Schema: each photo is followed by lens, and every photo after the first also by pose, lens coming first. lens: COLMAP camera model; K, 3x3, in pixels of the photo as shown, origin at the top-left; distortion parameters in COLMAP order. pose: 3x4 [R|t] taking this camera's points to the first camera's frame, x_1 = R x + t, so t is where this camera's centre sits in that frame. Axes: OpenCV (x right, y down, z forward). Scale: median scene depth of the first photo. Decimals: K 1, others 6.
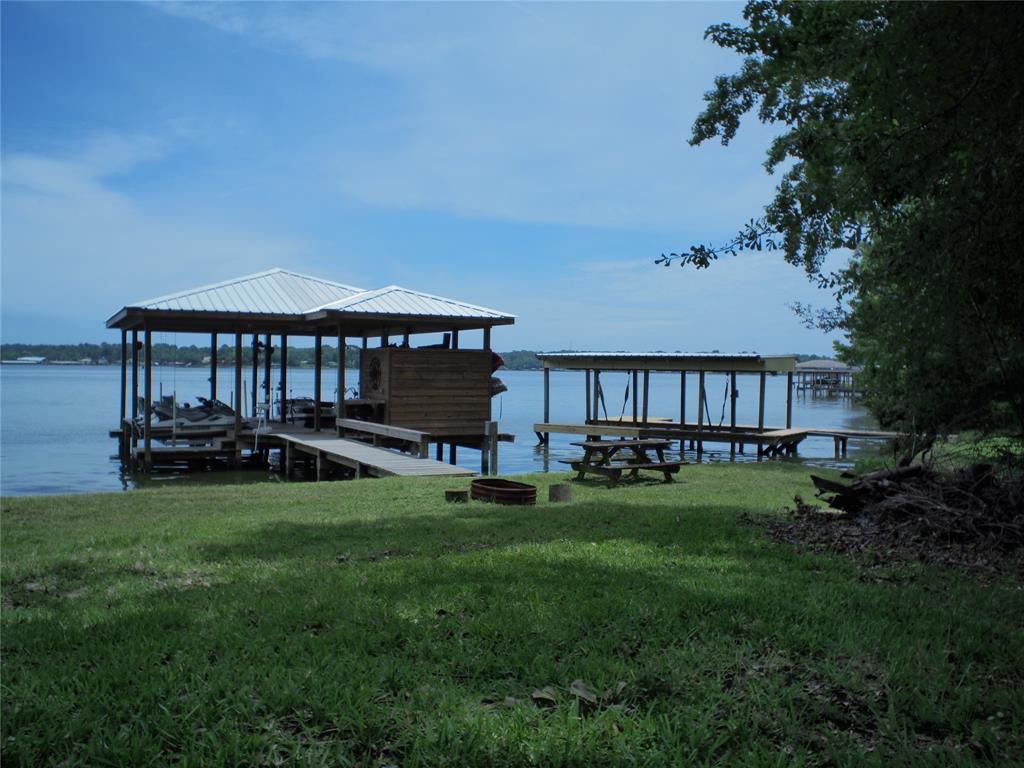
lens RADIAL K [[901.7, 0, 511.4], [0, 901.7, 384.8], [0, 0, 1]] dist [-0.121881, 0.109746]
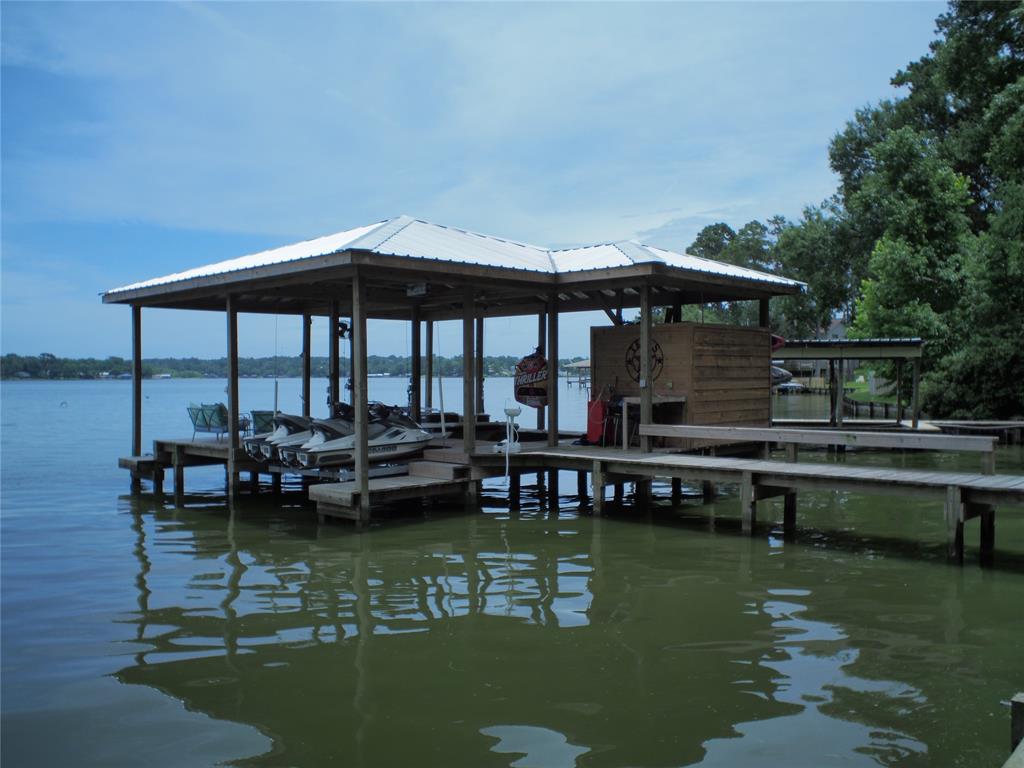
lens RADIAL K [[901.7, 0, 513.4], [0, 901.7, 386.6], [0, 0, 1]] dist [-0.121881, 0.109746]
pose [[0.971036, -0.025671, 0.237551, -0.412278], [0.026594, 0.999646, -0.000678, 0.005987], [-0.237449, 0.006976, 0.971375, 0.336193]]
